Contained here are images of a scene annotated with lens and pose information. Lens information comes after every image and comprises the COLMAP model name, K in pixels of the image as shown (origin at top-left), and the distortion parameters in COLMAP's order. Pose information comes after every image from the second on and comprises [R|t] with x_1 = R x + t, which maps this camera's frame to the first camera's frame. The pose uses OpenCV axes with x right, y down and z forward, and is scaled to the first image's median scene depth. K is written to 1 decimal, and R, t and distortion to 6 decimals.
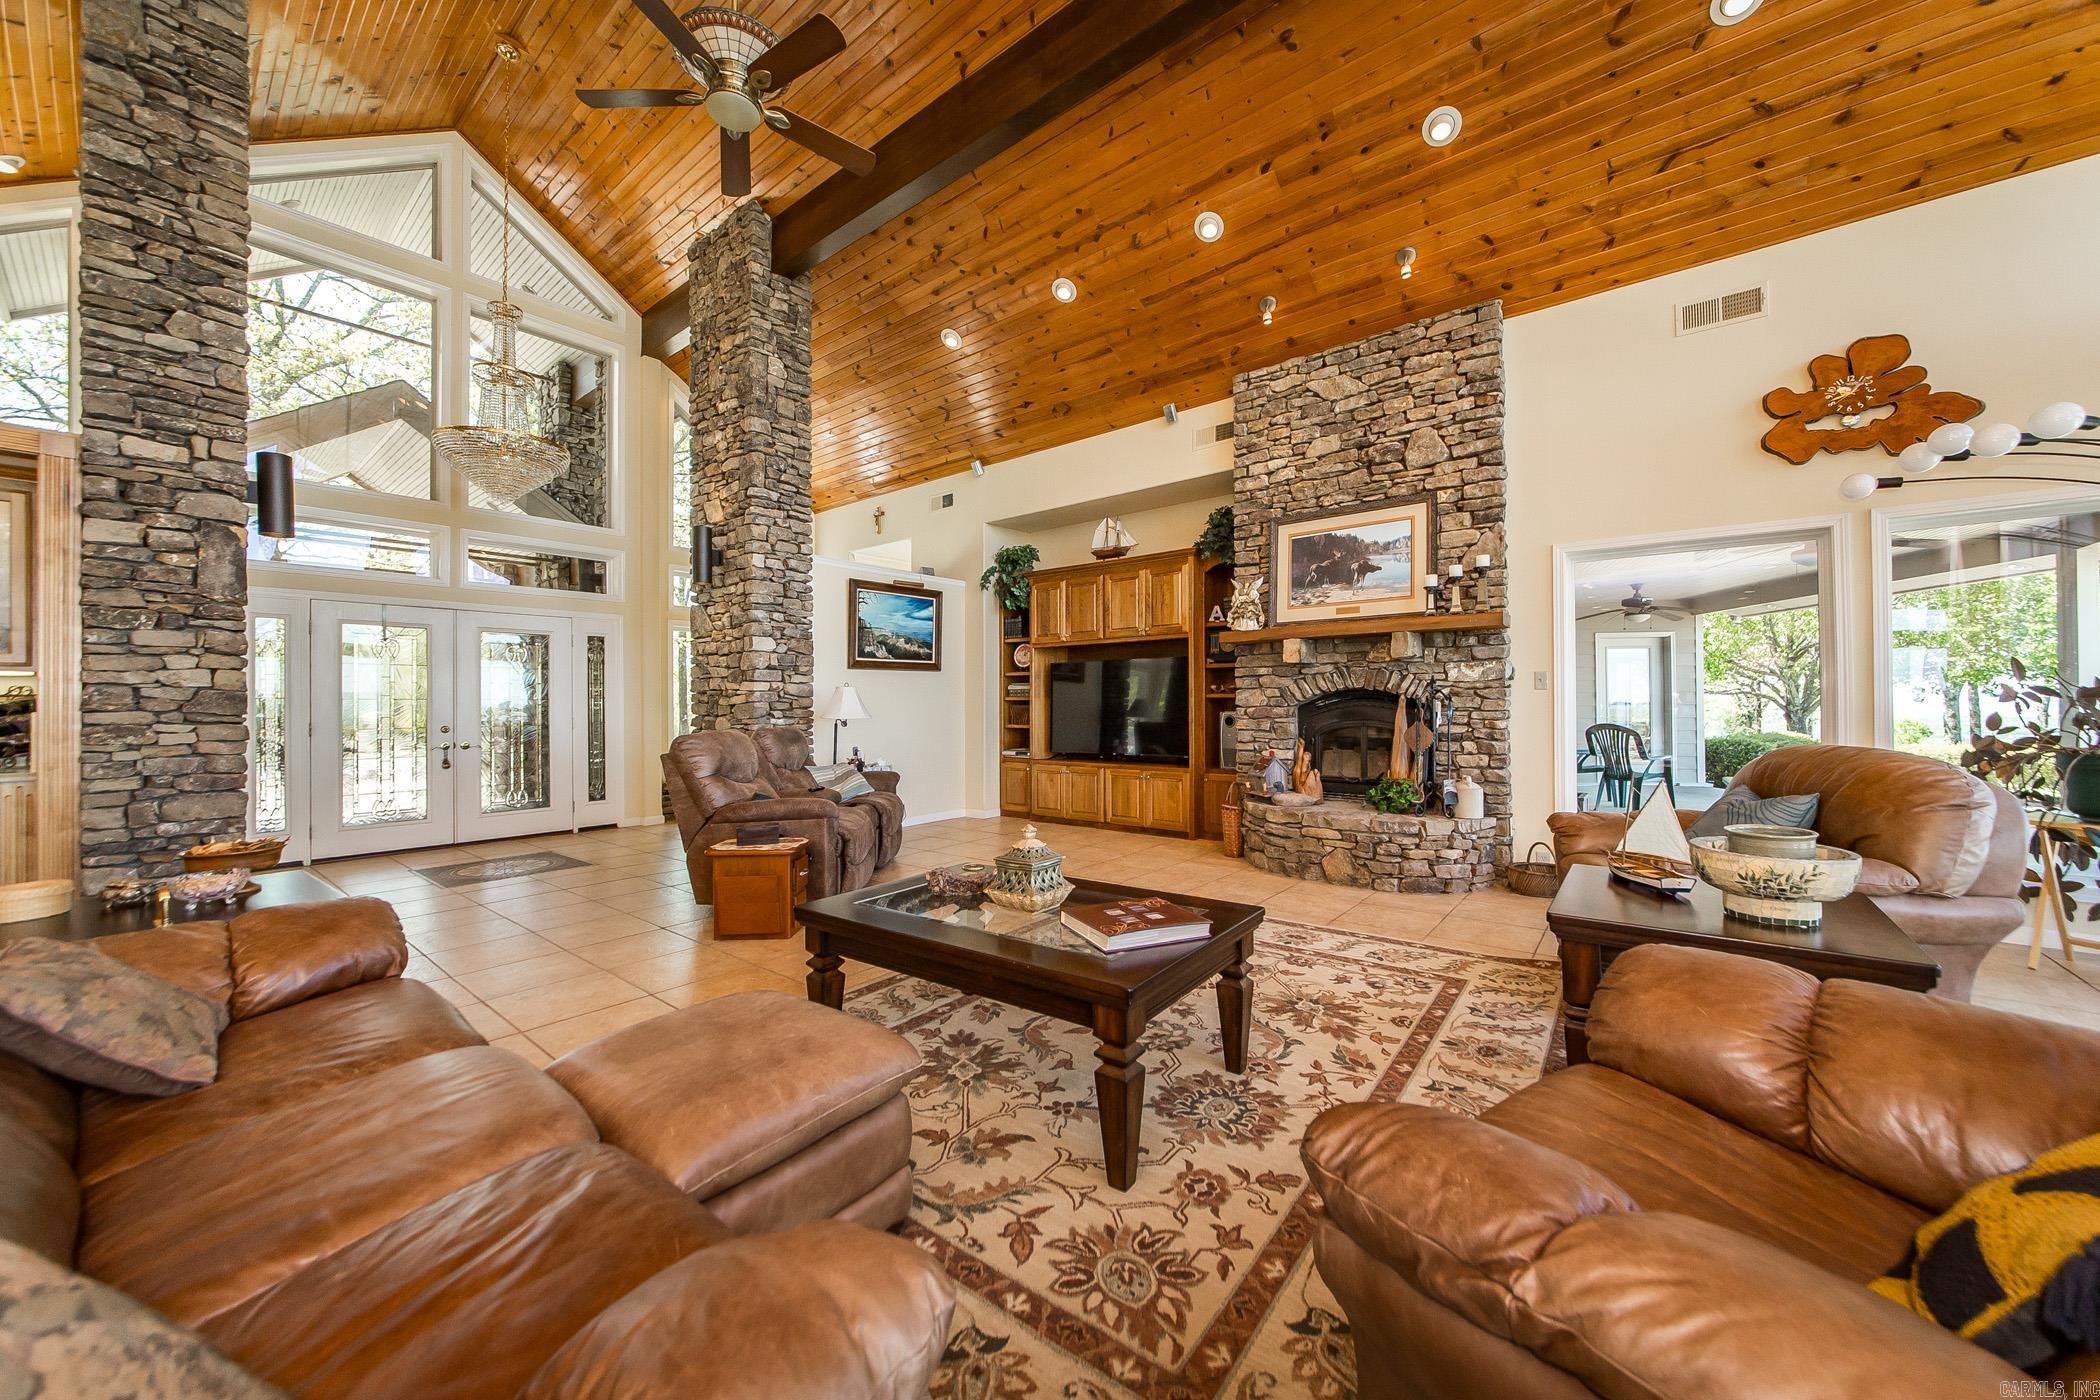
lens RADIAL K [[766.5, 0, 1037.0], [0, 766.5, 699.9], [0, 0, 1]] dist [-0.011094, 0.000951]
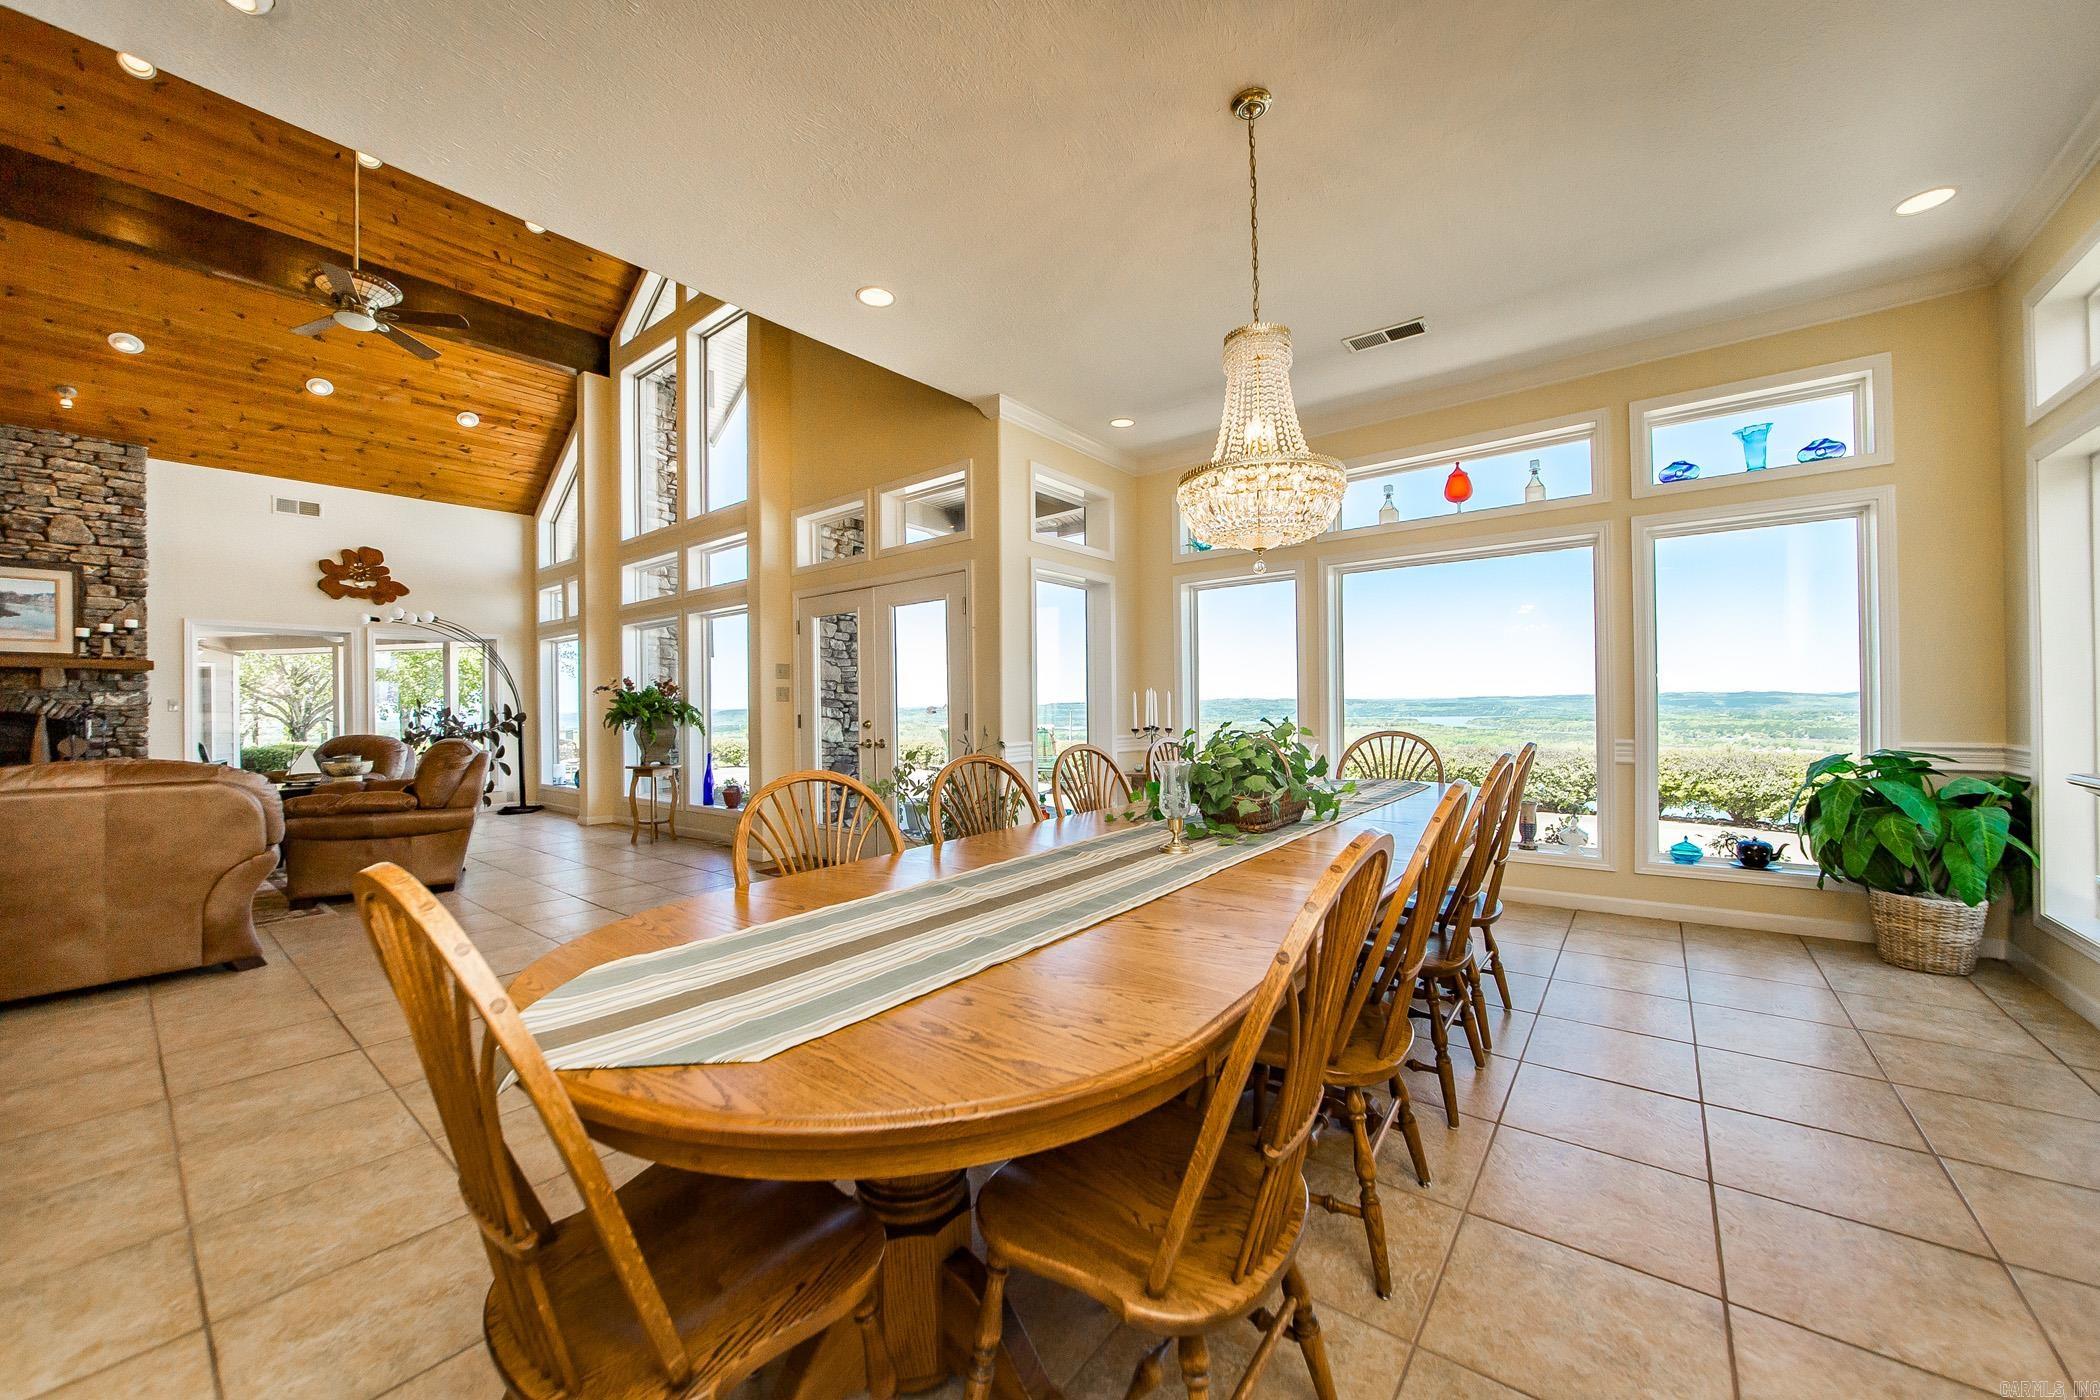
lens RADIAL K [[766.5, 0, 1036.2], [0, 766.5, 695.8], [0, 0, 1]] dist [-0.011094, 0.000951]
pose [[-0.000697, 0.020714, 0.999785, -0.835742], [0.008675, 0.999748, -0.020708, 0.000760], [-0.999962, 0.008659, -0.000876, -0.709005]]
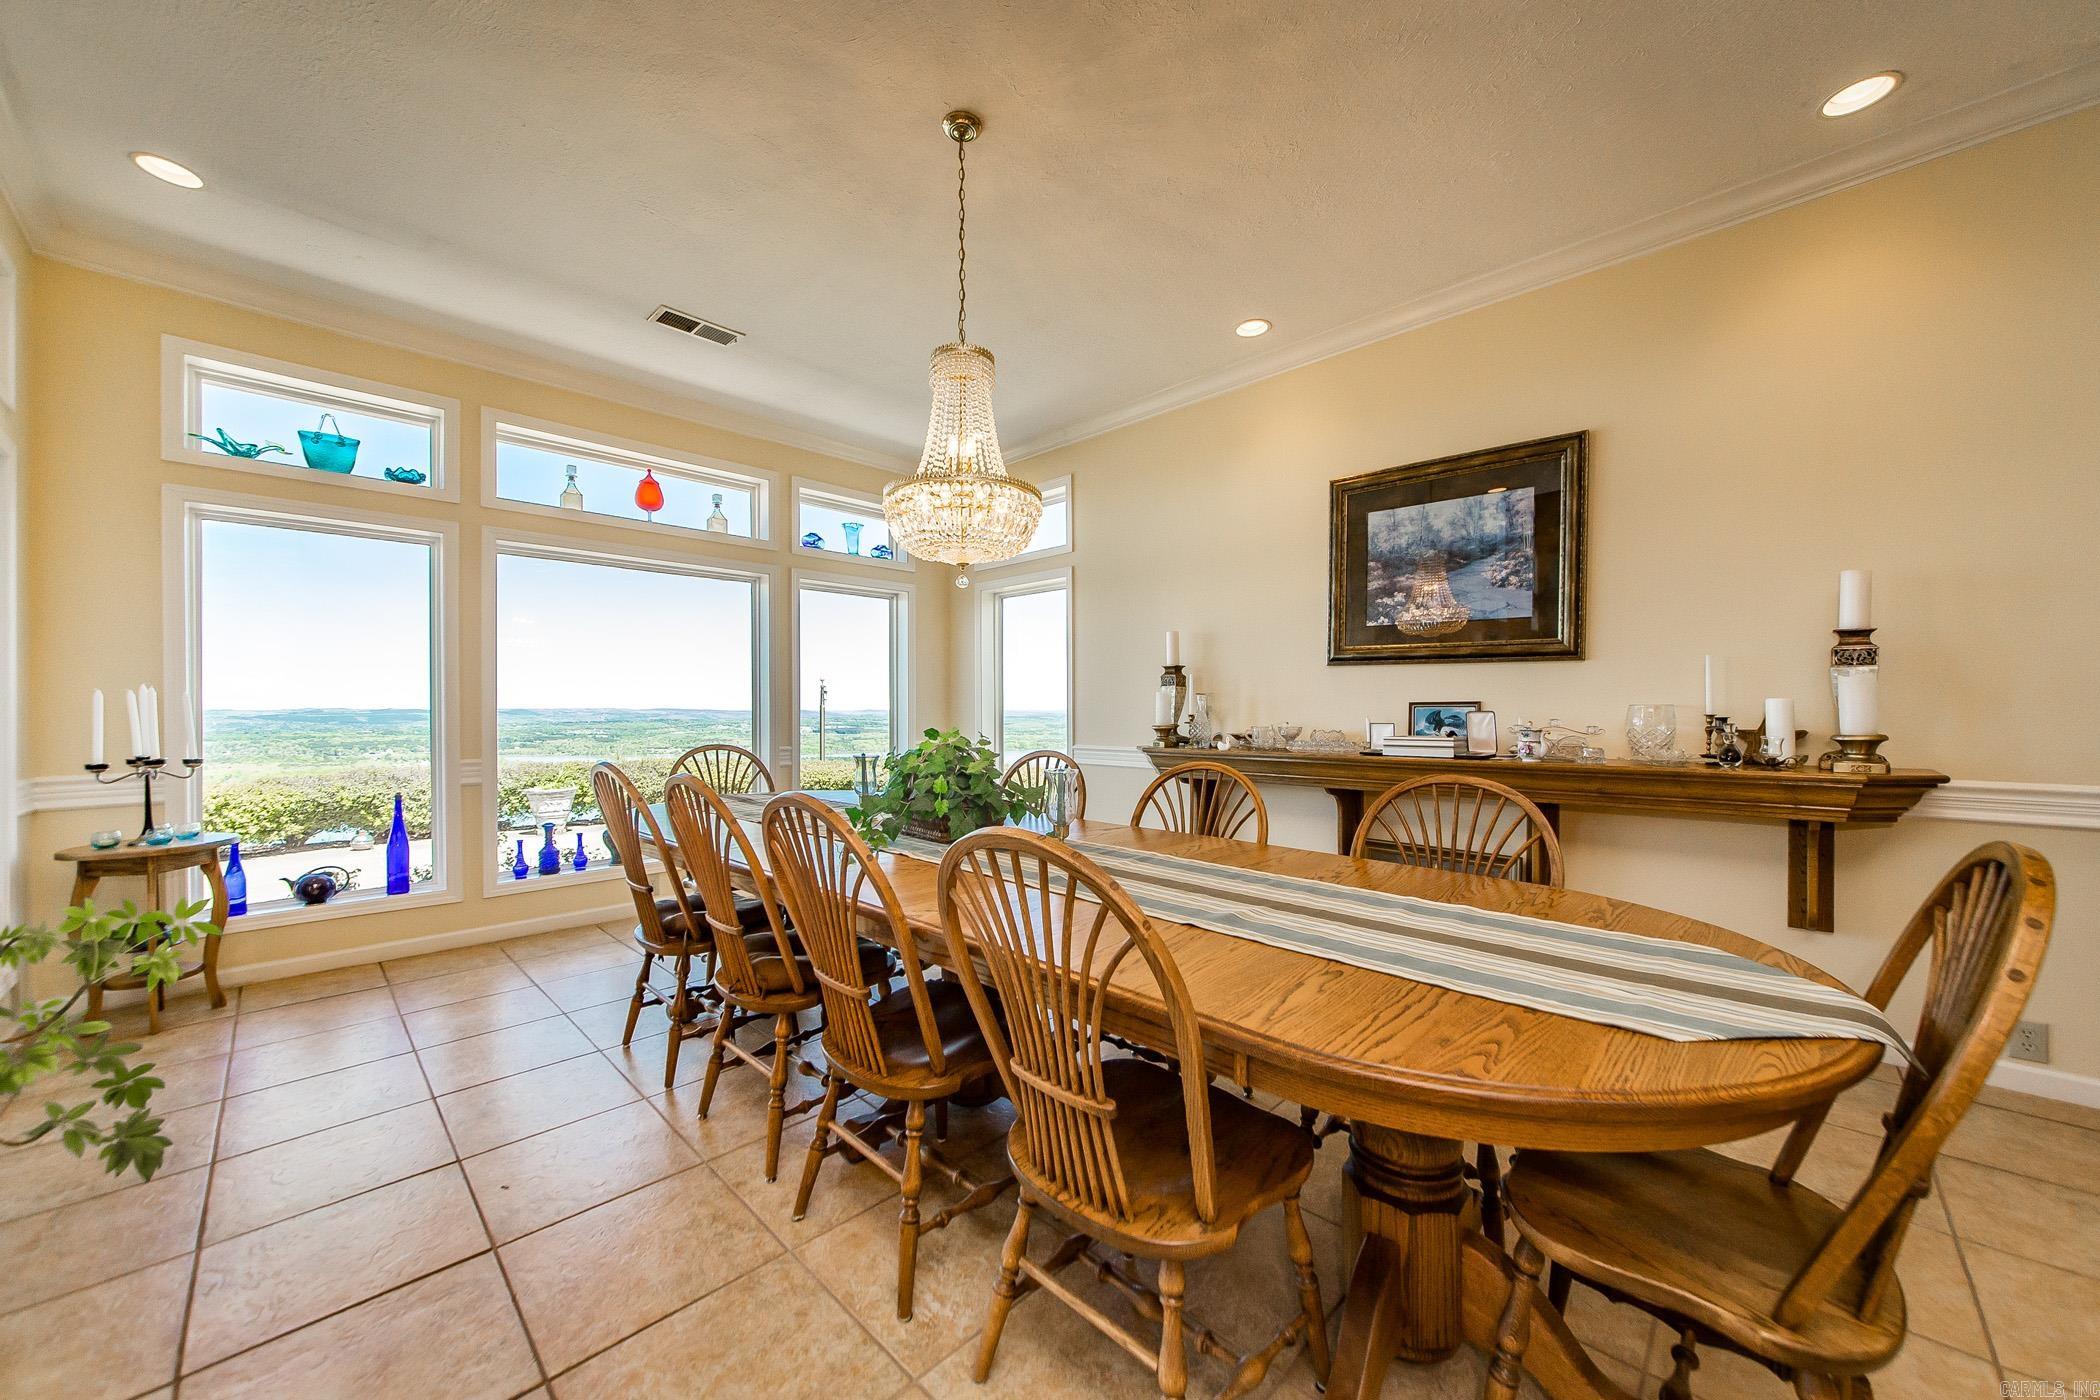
lens RADIAL K [[766.5, 0, 1051.4], [0, 766.5, 714.5], [0, 0, 1]] dist [-0.011094, 0.000951]
pose [[-0.994545, 0.011620, 0.103661, -0.471373], [0.011750, 0.999931, 0.000644, -0.002230], [-0.103646, 0.001859, -0.994612, -0.366694]]
